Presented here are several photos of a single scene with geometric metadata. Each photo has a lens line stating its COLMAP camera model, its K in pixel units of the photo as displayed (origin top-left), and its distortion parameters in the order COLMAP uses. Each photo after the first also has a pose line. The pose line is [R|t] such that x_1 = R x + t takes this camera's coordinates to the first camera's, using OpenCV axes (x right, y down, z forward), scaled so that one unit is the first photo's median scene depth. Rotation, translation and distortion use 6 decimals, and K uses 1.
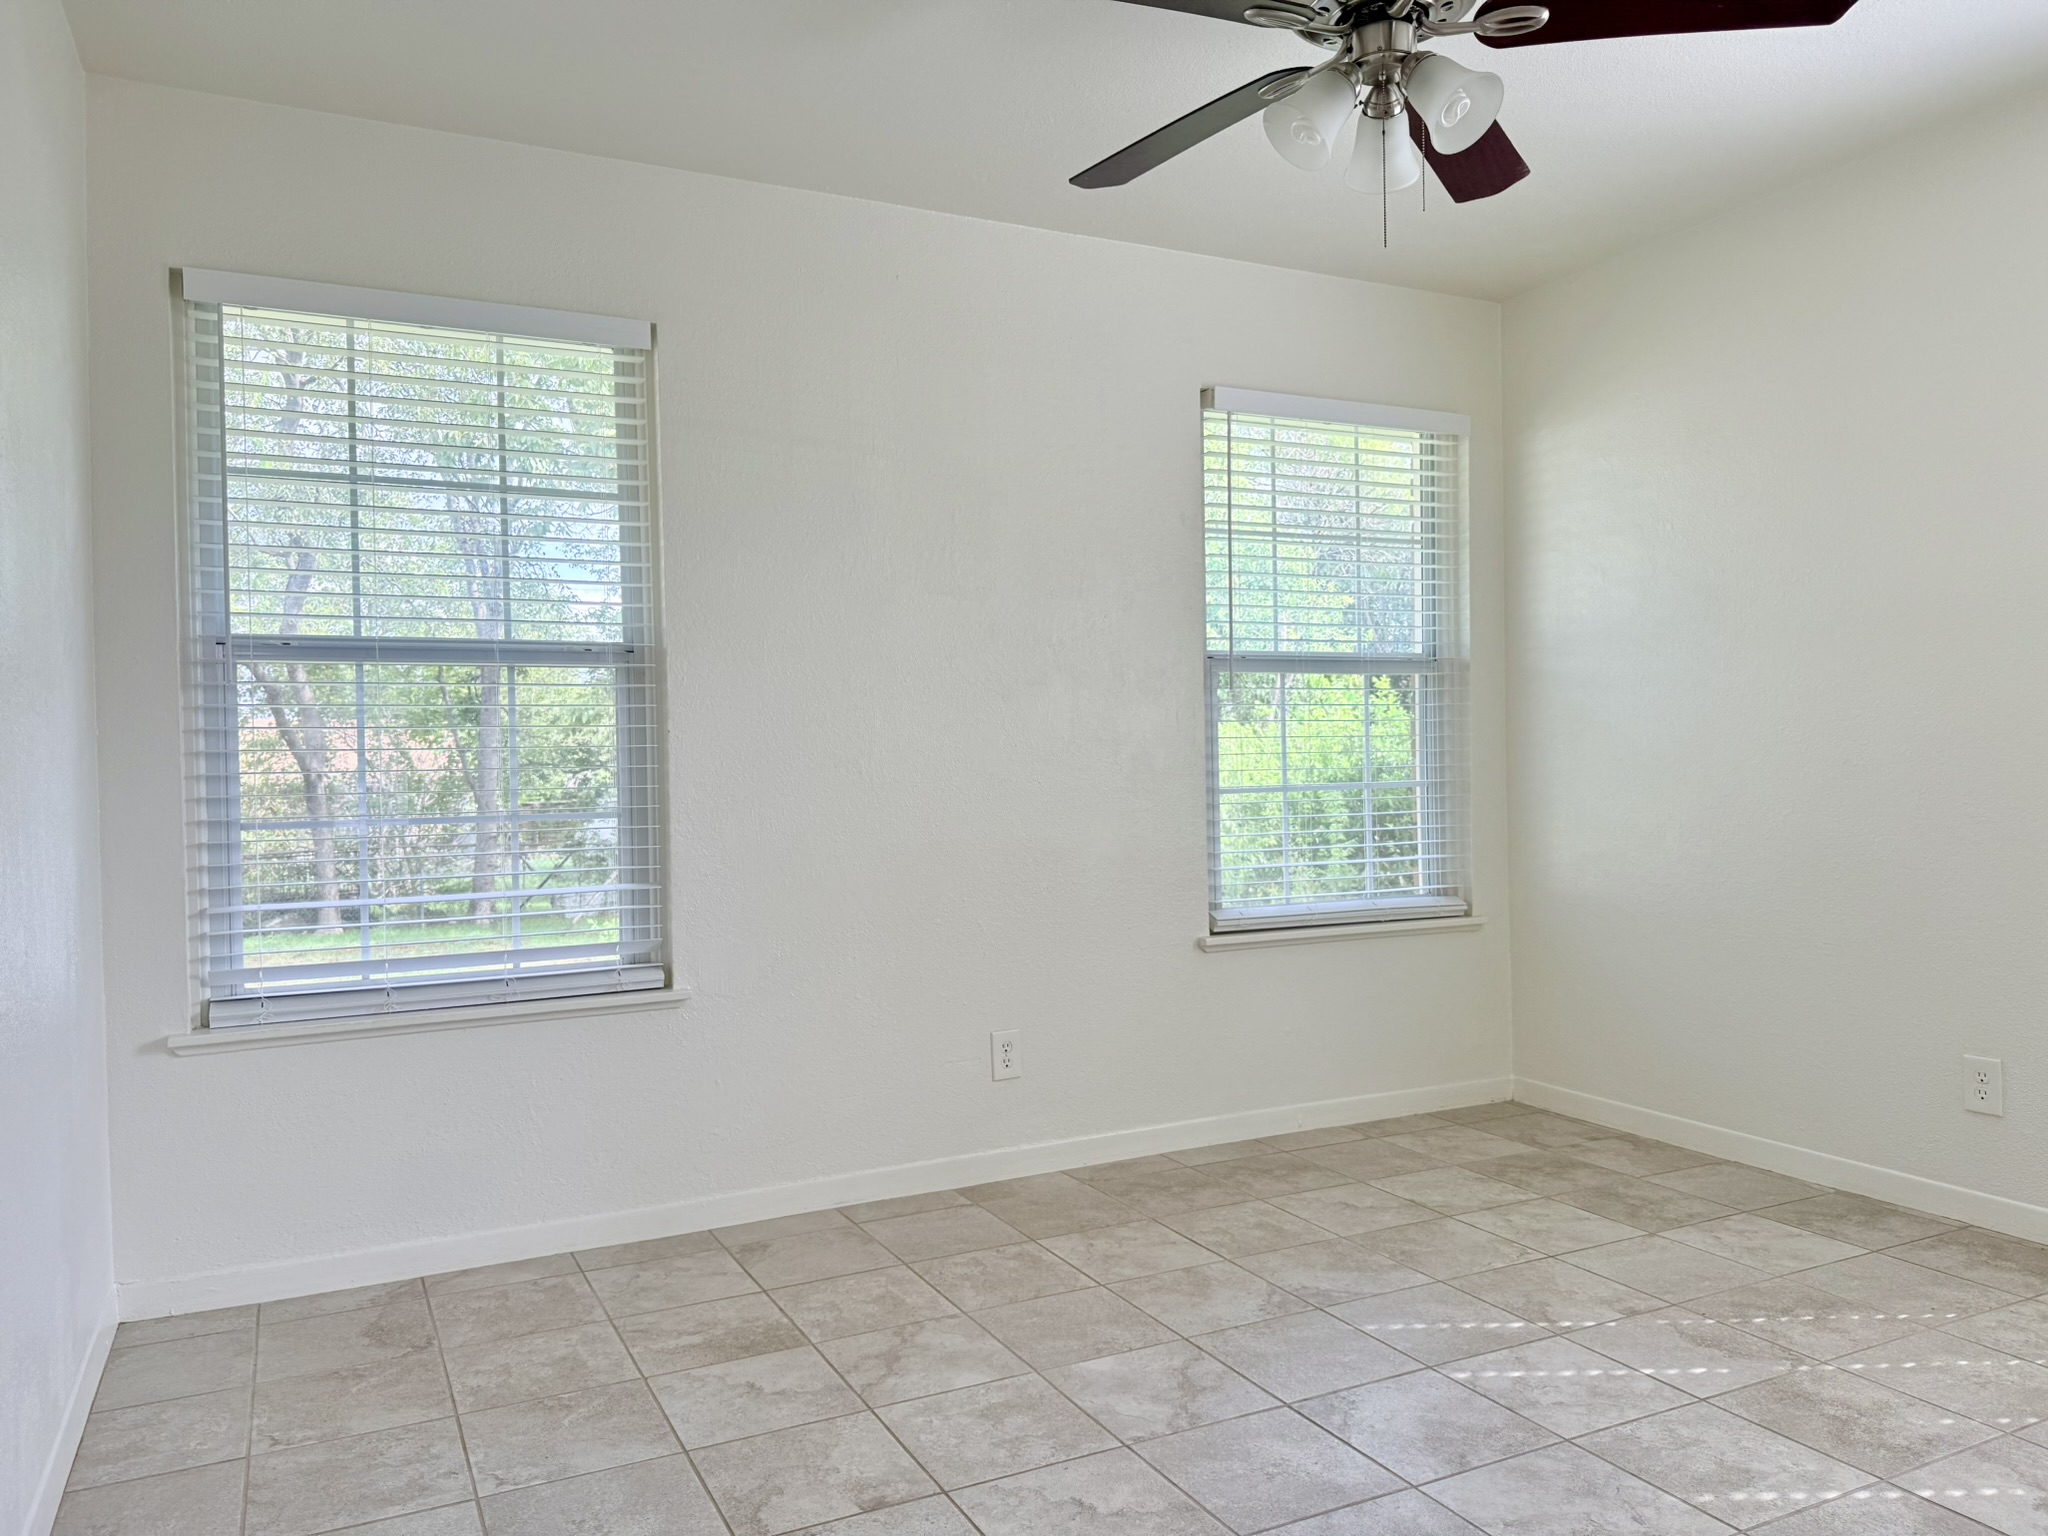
lens RADIAL K [[1433.1, 0, 1024.0], [0, 1433.1, 768.0], [0, 0, 1]] dist [0.076227, -0.131126]
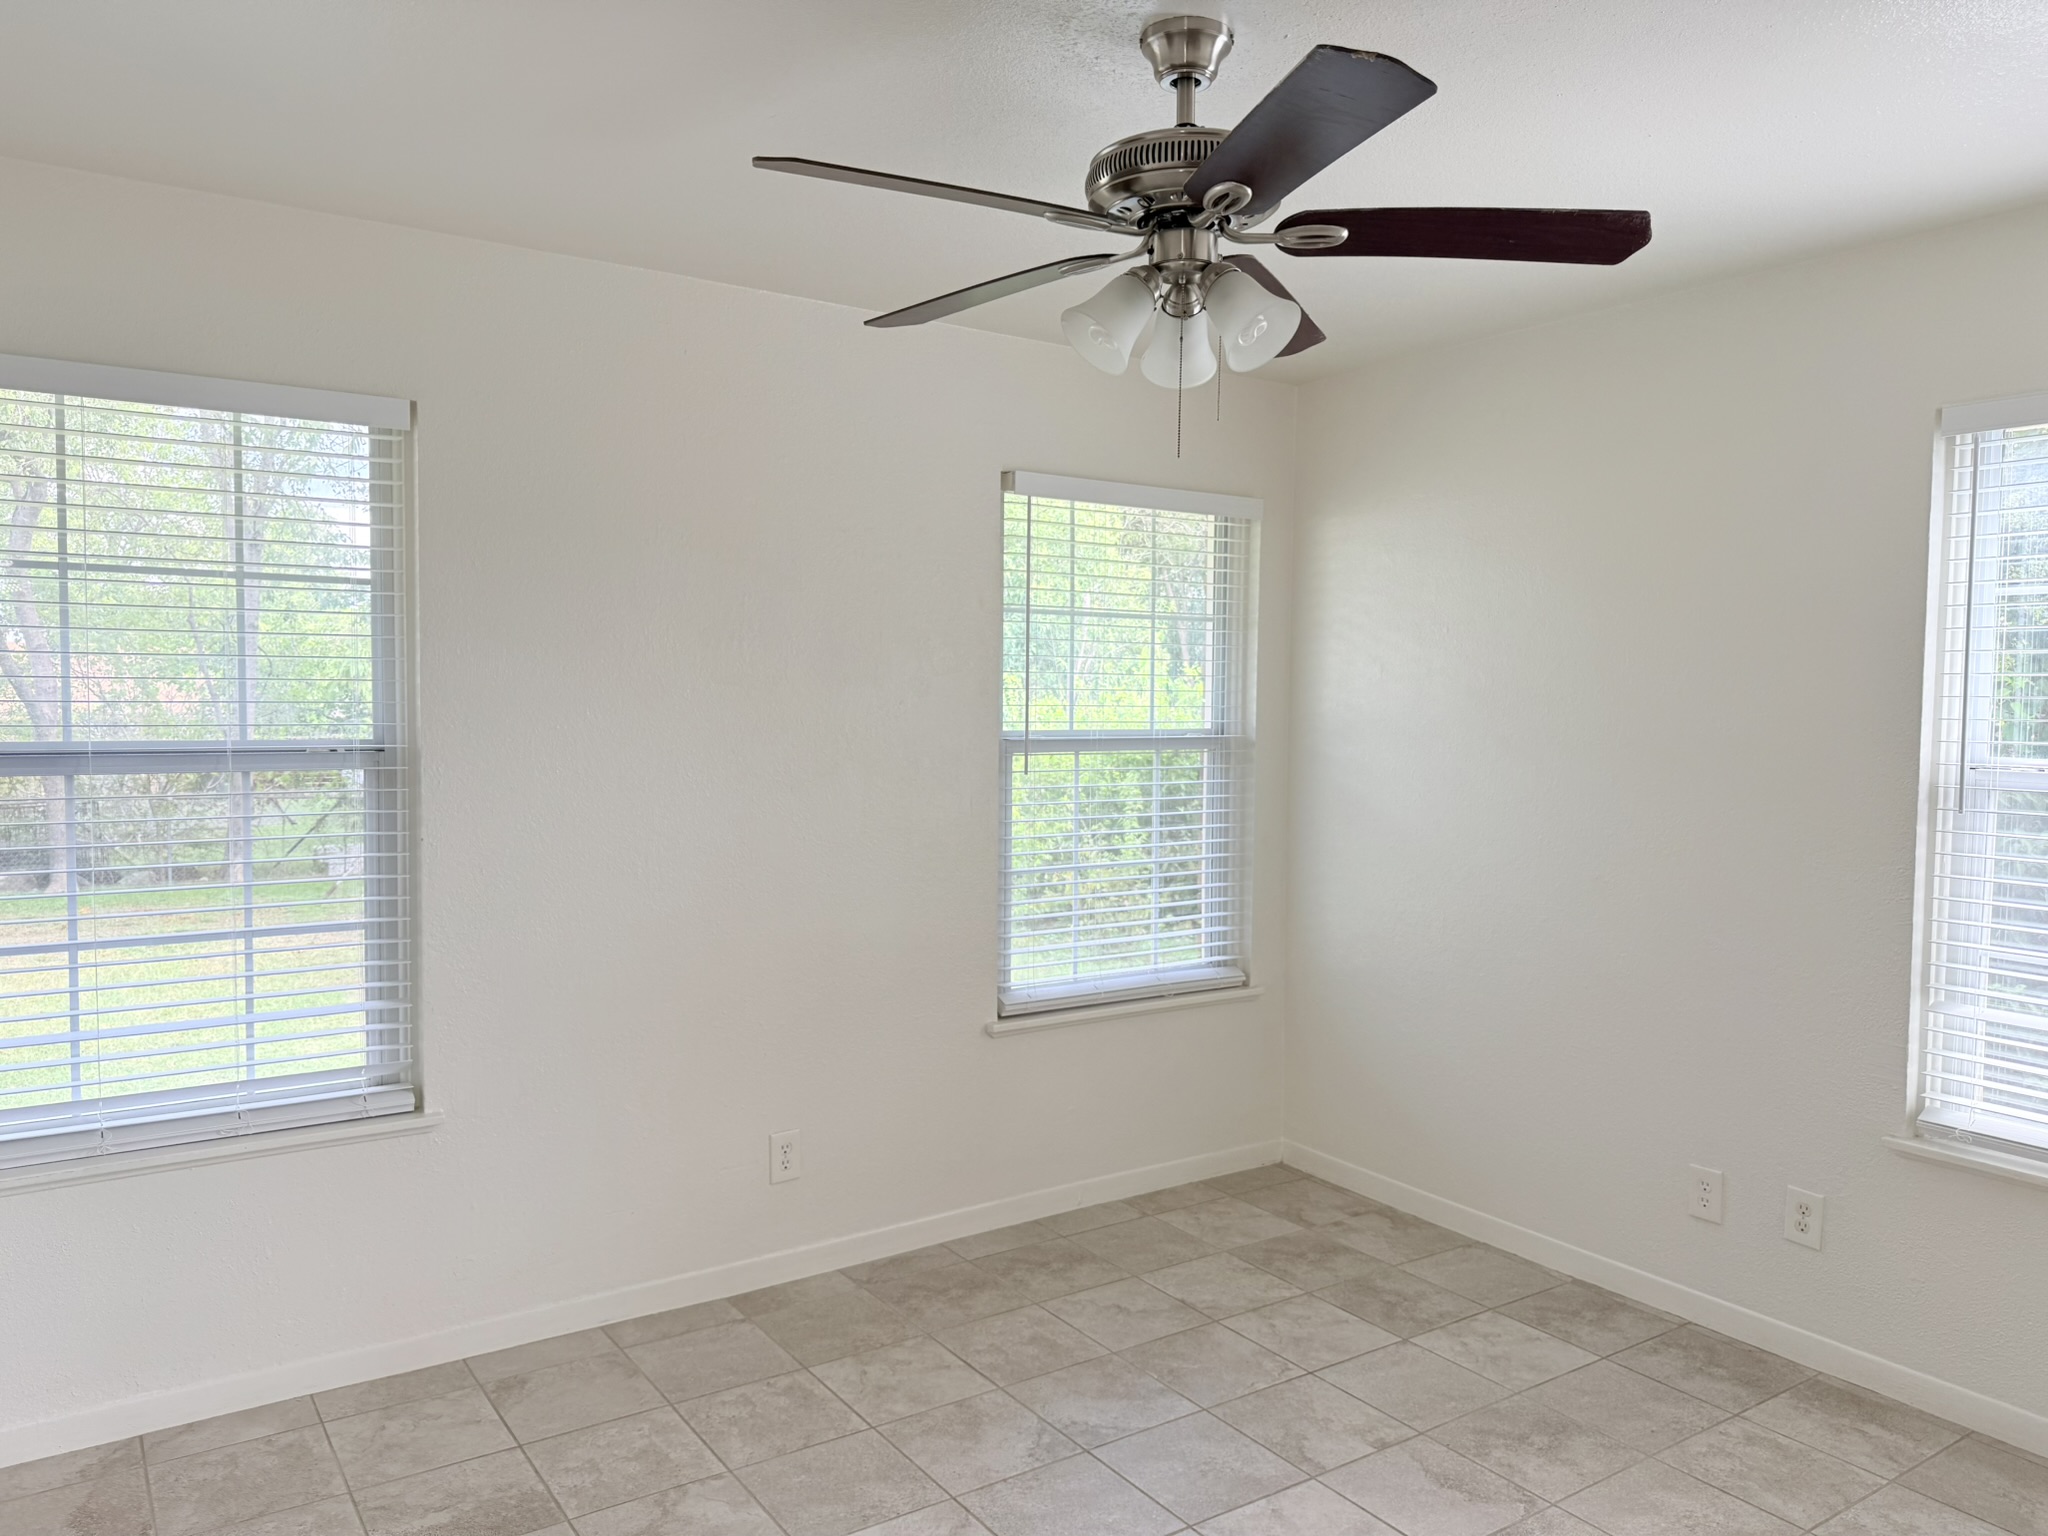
lens RADIAL K [[1443.9, 0, 1024.0], [0, 1443.9, 768.0], [0, 0, 1]] dist [-0.002870, -0.004844]
pose [[0.990242, 0.022161, 0.137585, 0.009294], [-0.027628, 0.998898, 0.037954, -0.119865], [-0.136592, -0.041385, 0.989763, 0.022966]]
